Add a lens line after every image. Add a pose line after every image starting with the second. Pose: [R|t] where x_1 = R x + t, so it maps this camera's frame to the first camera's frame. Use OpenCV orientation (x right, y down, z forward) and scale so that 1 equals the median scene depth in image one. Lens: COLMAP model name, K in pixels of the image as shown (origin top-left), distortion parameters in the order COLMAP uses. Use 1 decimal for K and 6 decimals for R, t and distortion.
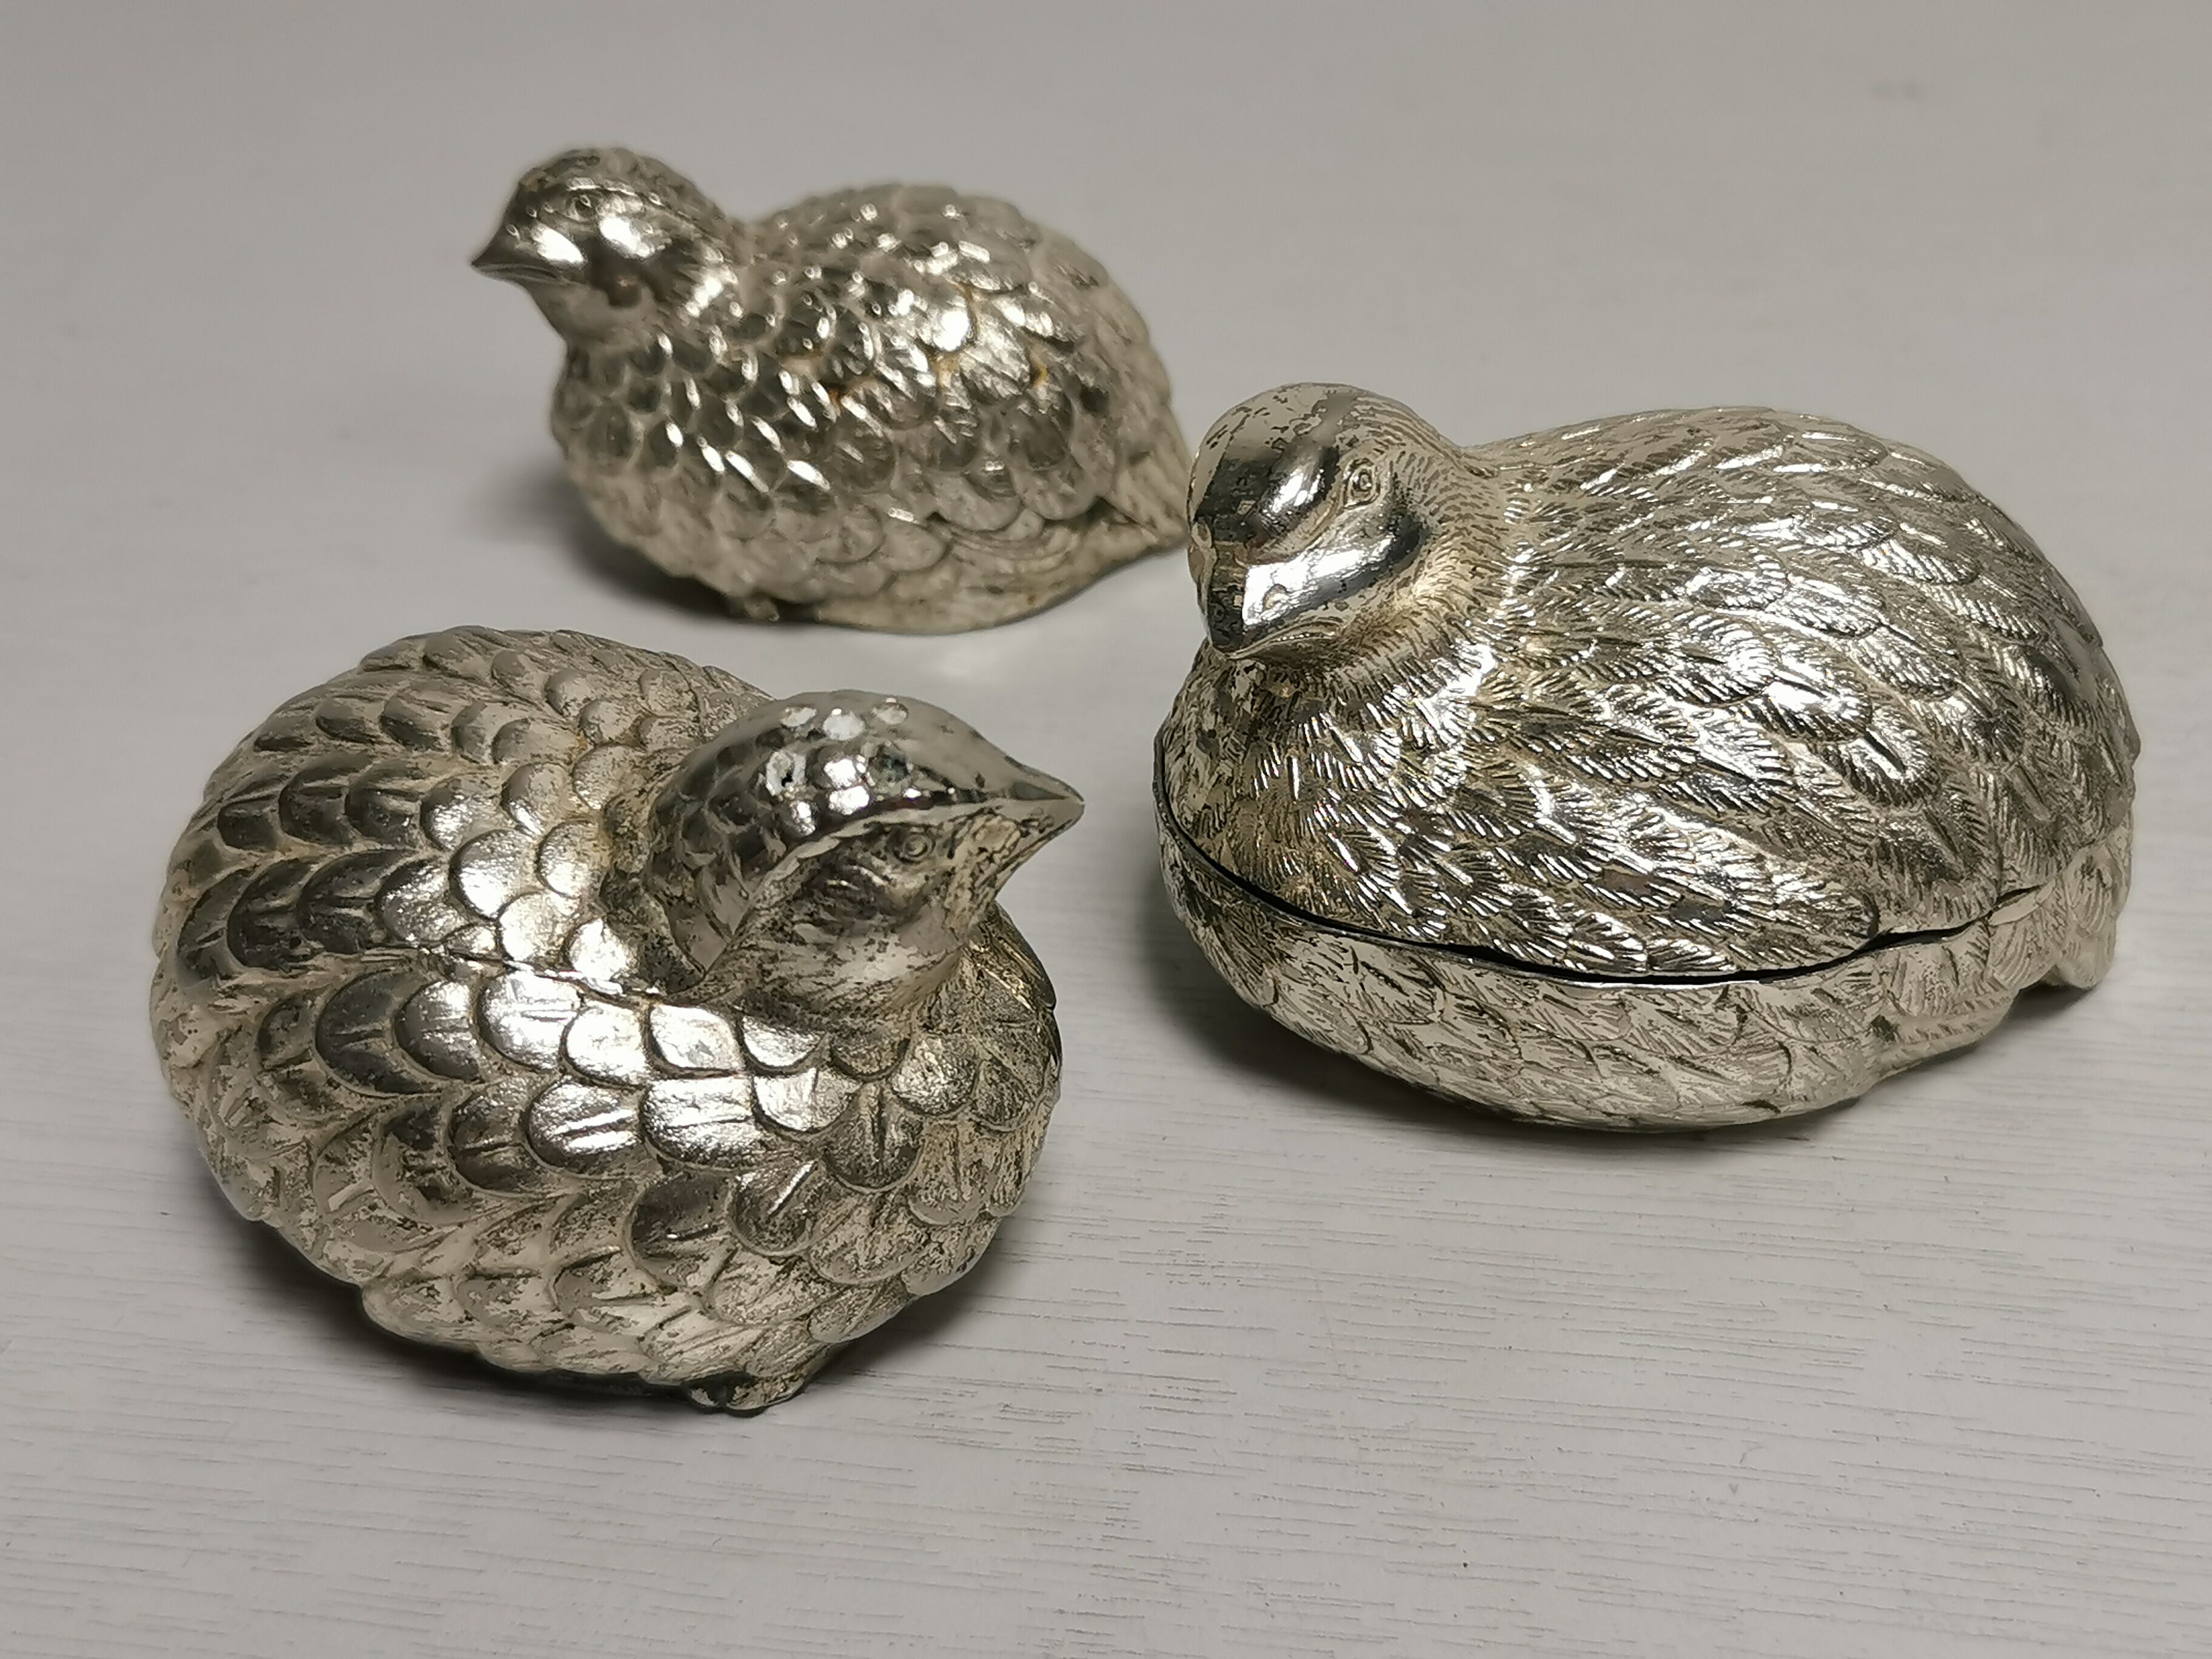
lens RADIAL K [[3593.2, 0, 1106.0], [0, 3593.2, 829.5], [0, 0, 1]] dist [-0.021678, 0.013791]
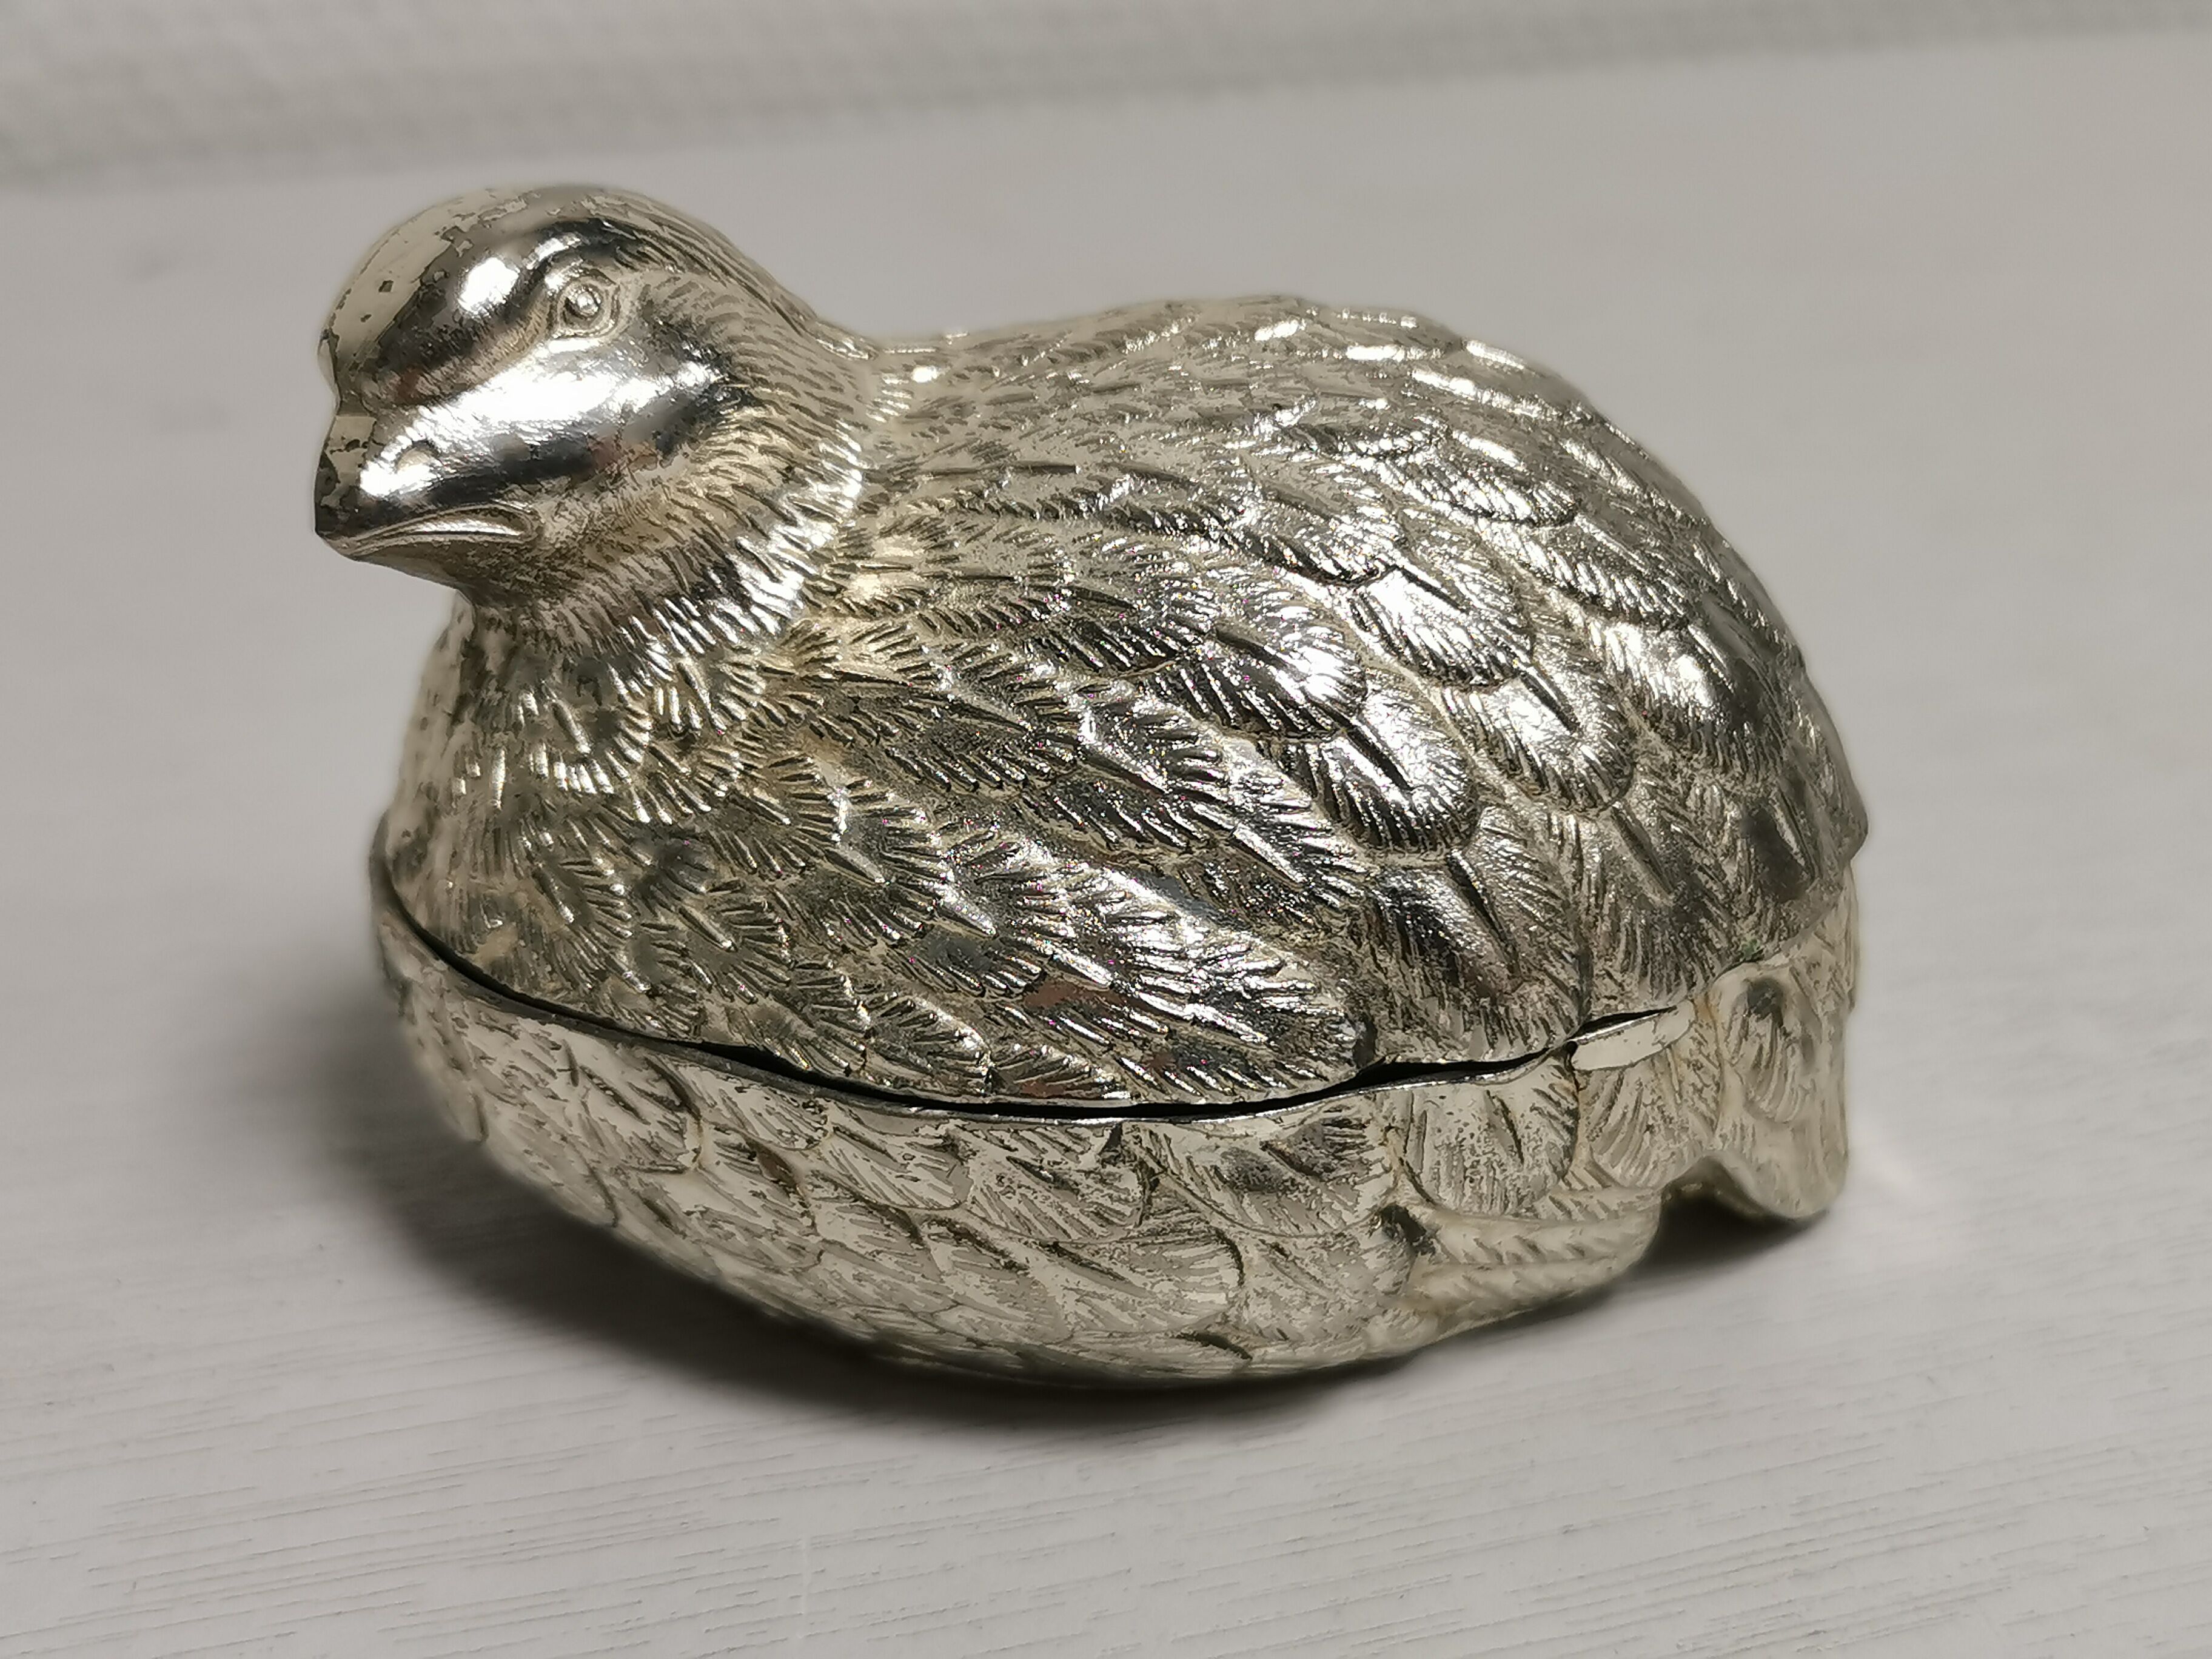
lens RADIAL K [[3593.2, 0, 1106.0], [0, 3593.2, 829.5], [0, 0, 1]] dist [-0.021678, 0.013791]
pose [[0.994900, 0.051353, -0.086810, 0.220055], [-0.063035, 0.988468, -0.137686, 0.077965], [0.078738, 0.142456, 0.986664, 0.373675]]
